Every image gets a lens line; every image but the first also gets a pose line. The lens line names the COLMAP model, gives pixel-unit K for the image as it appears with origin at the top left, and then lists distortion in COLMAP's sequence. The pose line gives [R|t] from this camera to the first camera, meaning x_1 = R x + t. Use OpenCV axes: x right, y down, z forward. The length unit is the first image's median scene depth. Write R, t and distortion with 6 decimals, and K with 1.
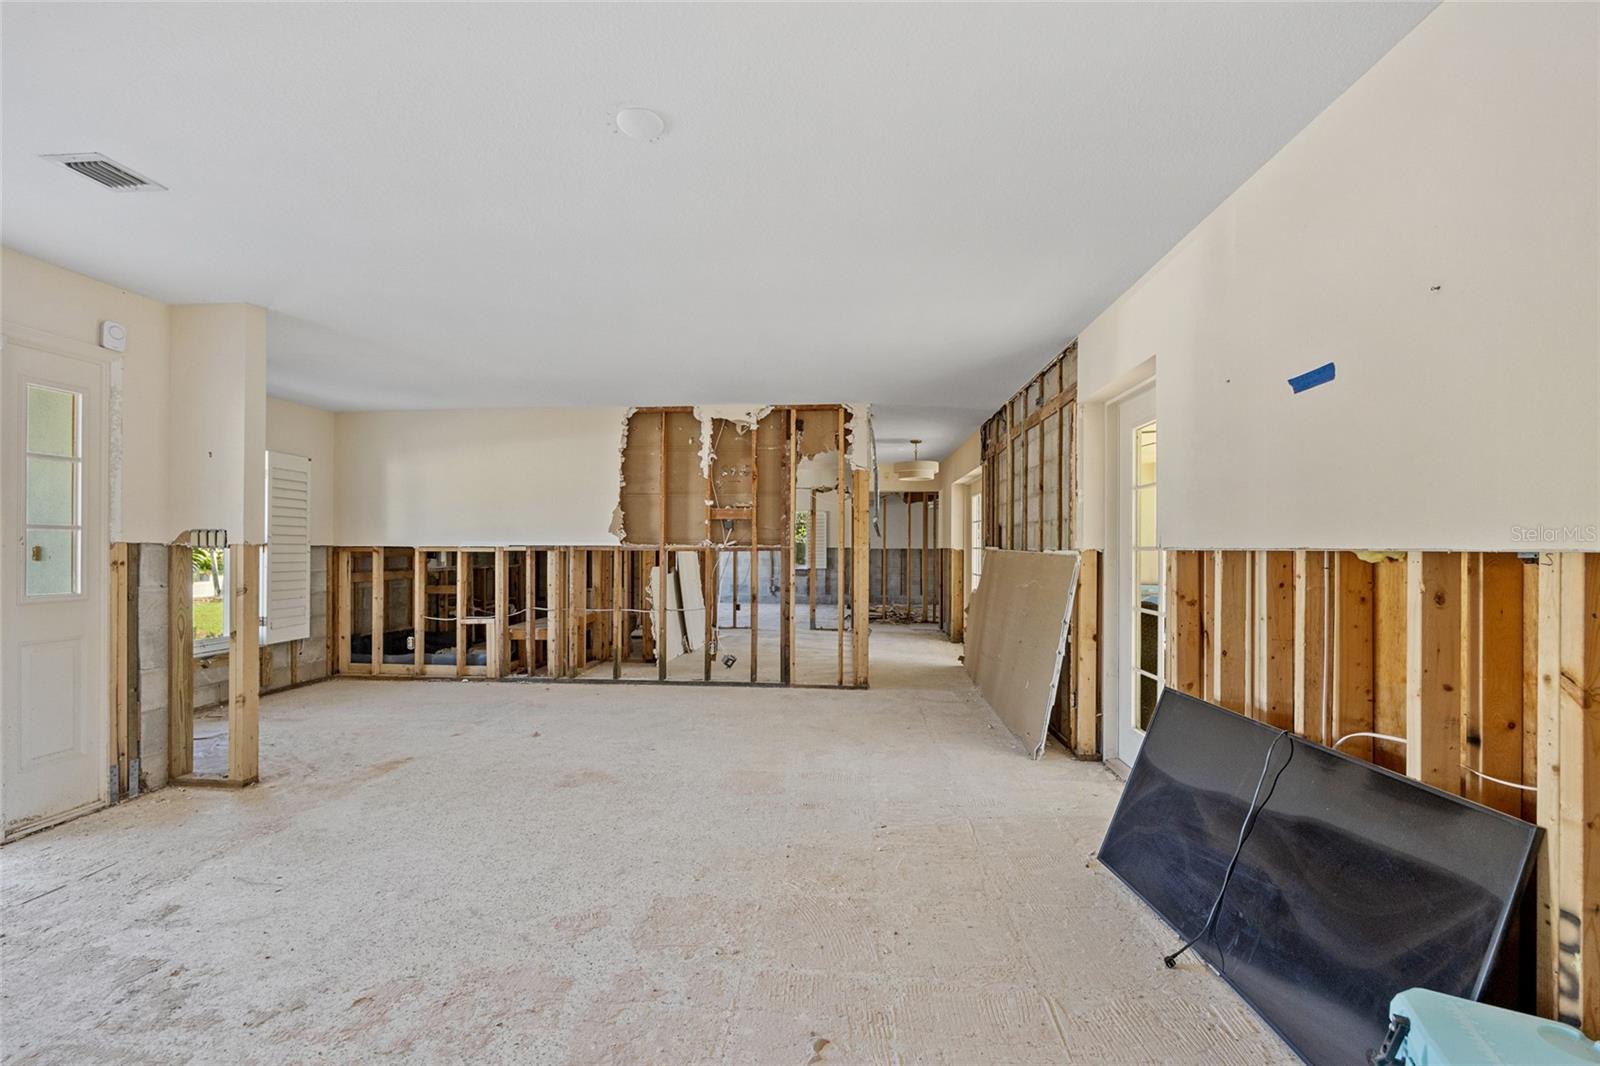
lens RADIAL K [[645.2, 0, 800.0], [0, 645.2, 544.6], [0, 0, 1]] dist [0.000021, -0.000074]
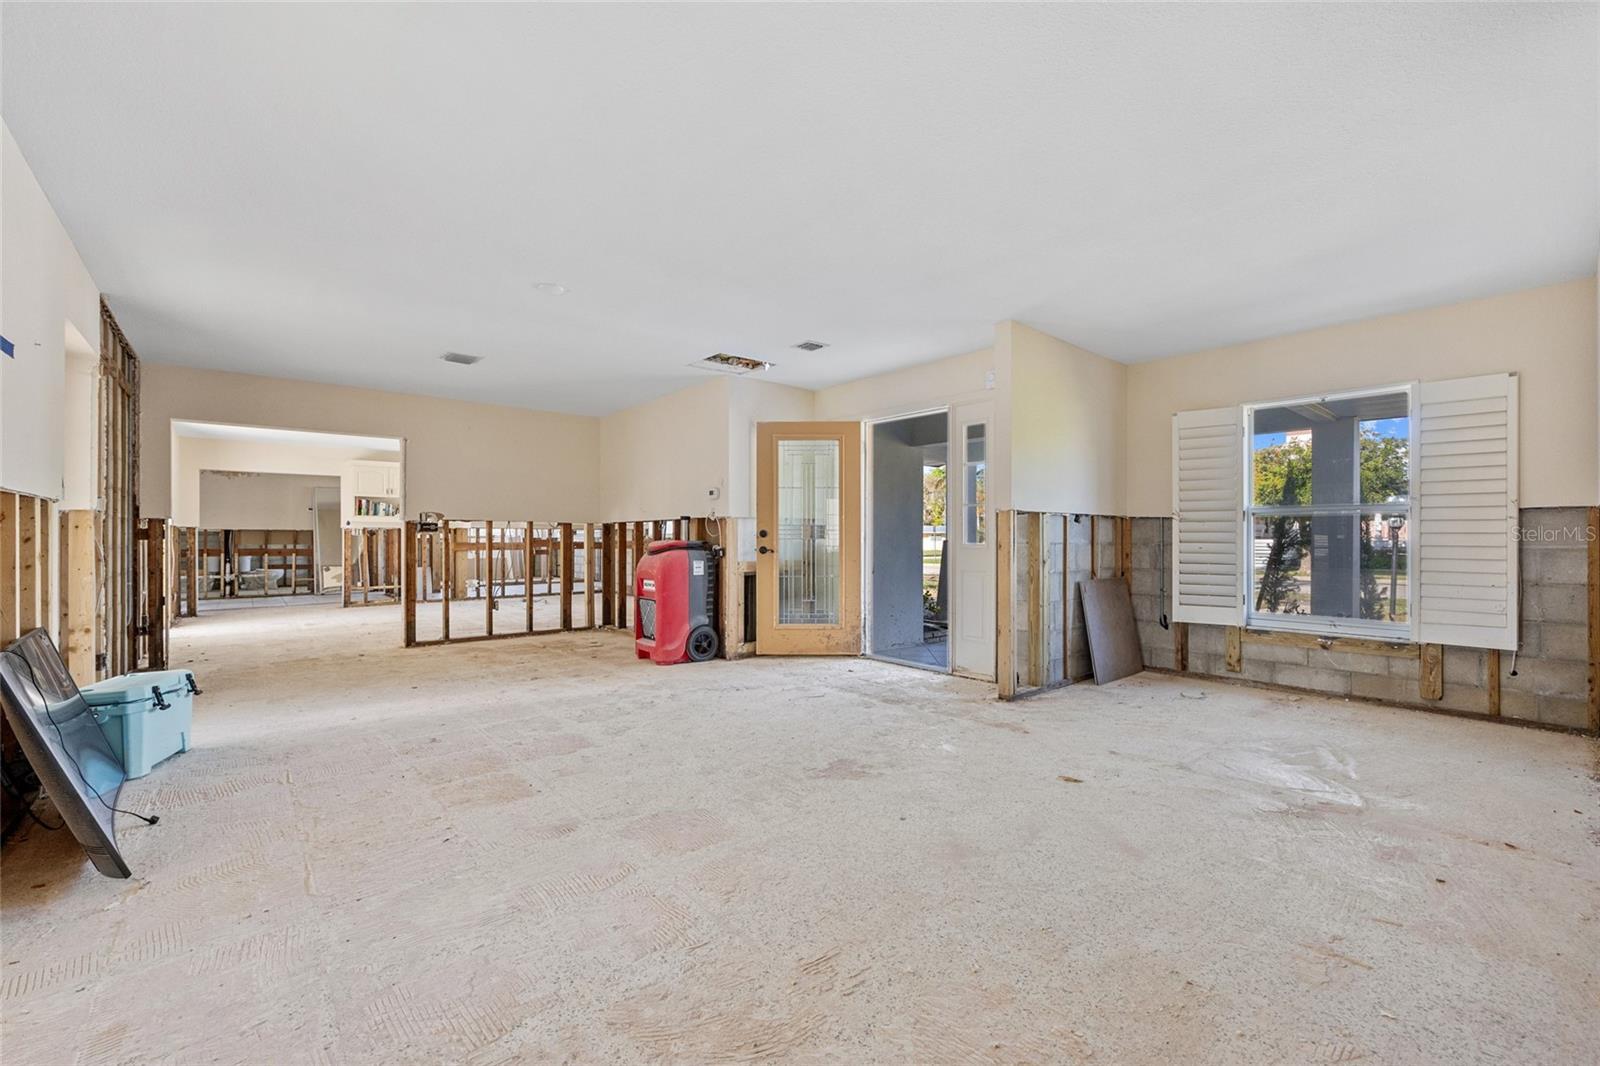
lens RADIAL K [[645.2, 0, 796.6], [0, 645.2, 536.8], [0, 0, 1]] dist [0.000021, -0.000074]
pose [[-0.704359, -0.003316, -0.709837, 0.308619], [0.000921, 0.999984, -0.005585, 0.052947], [0.709844, -0.004588, -0.704344, 1.473518]]
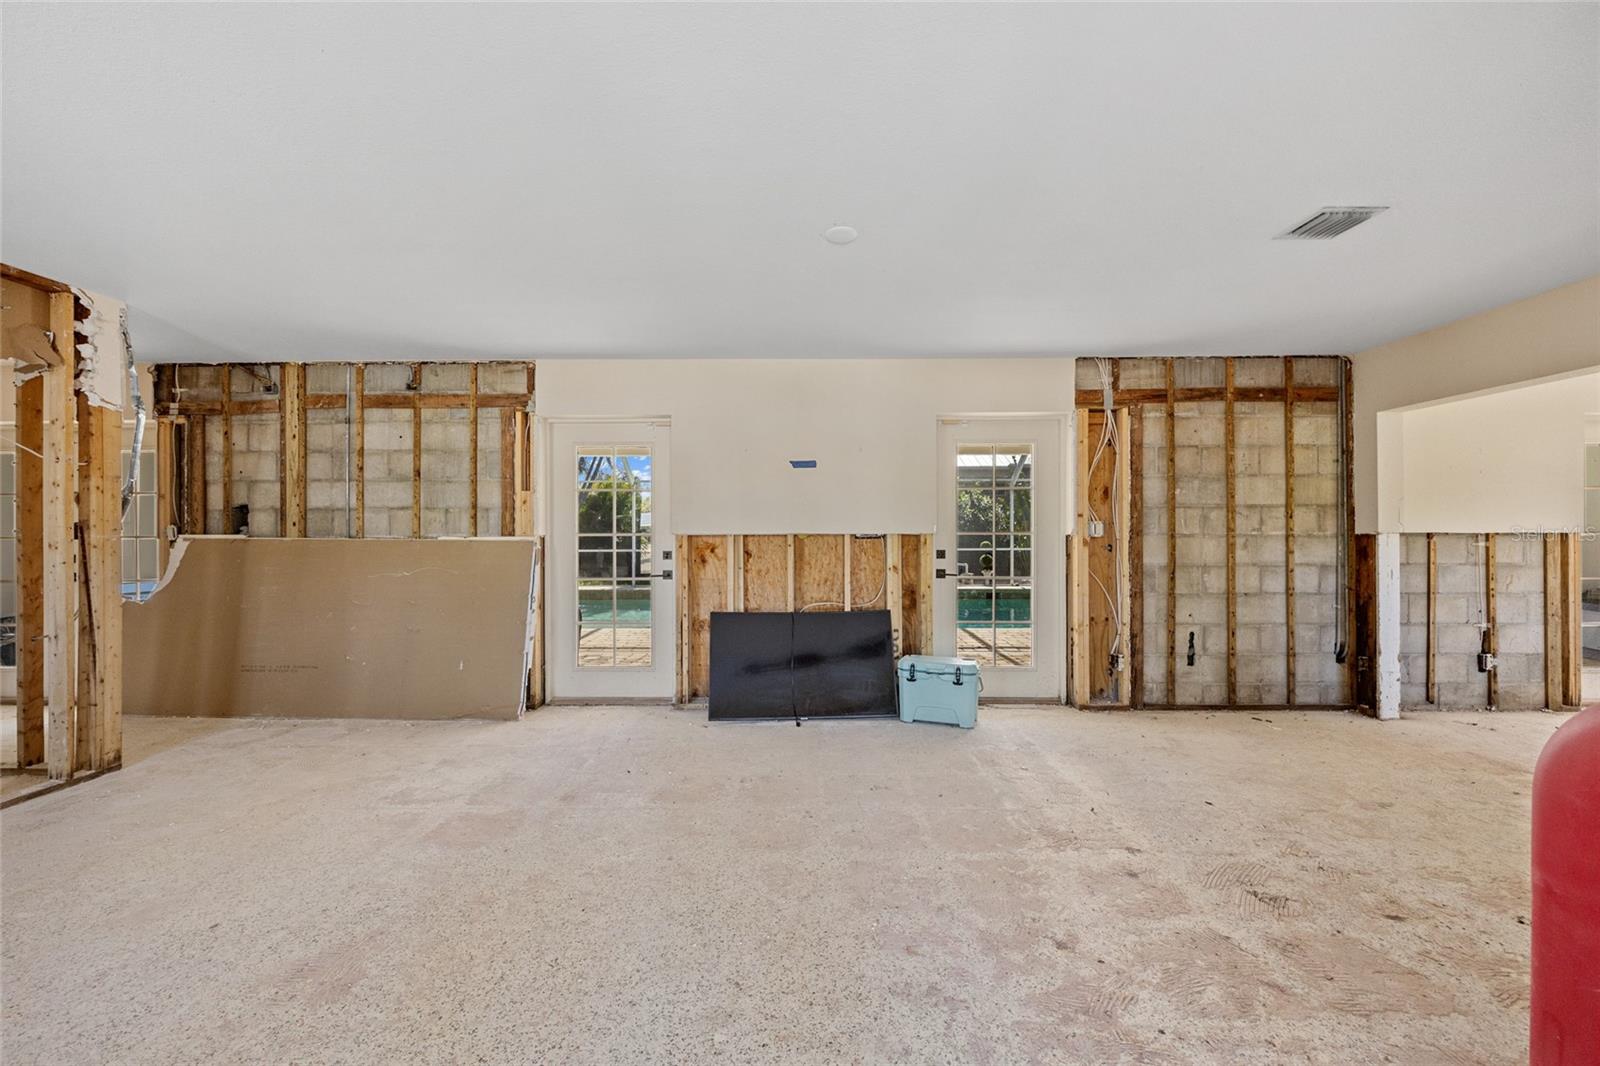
lens RADIAL K [[645.2, 0, 798.1], [0, 645.2, 532.6], [0, 0, 1]] dist [0.000021, -0.000074]
pose [[-0.070887, -0.002093, 0.997482, -0.841722], [0.000554, 0.999998, 0.002137, -0.001342], [-0.997484, 0.000704, -0.070886, 0.610812]]
